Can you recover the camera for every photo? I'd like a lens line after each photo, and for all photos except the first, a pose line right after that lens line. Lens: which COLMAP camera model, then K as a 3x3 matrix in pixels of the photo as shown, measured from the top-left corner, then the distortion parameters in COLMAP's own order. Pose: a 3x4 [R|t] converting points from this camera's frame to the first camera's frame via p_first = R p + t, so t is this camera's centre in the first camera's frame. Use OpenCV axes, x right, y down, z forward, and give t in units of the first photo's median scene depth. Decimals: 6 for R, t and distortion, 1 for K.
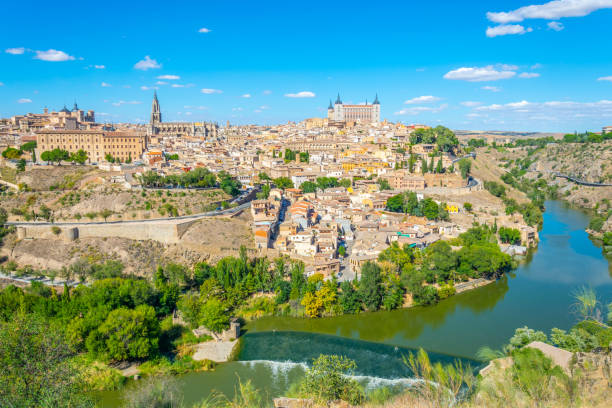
lens RADIAL K [[487.3, 0, 312.3], [0, 487.3, 188.0], [0, 0, 1]] dist [-0.012976, 0.013841]
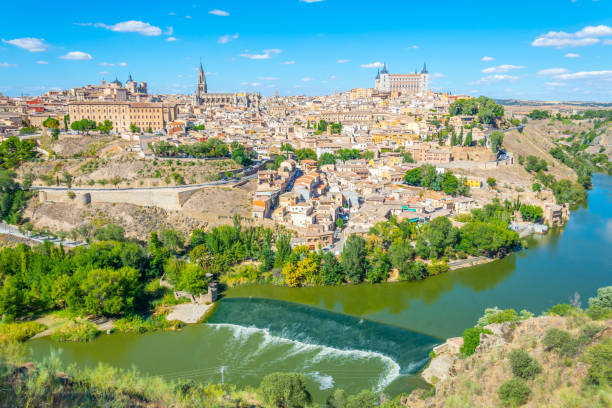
lens RADIAL K [[487.3, 0, 309.7], [0, 487.3, 196.4], [0, 0, 1]] dist [-0.012976, 0.013841]
pose [[0.989921, 0.026419, -0.139131, 0.125469], [-0.015791, 0.996910, 0.076944, -0.001481], [0.140734, -0.073971, 0.987280, 0.007121]]
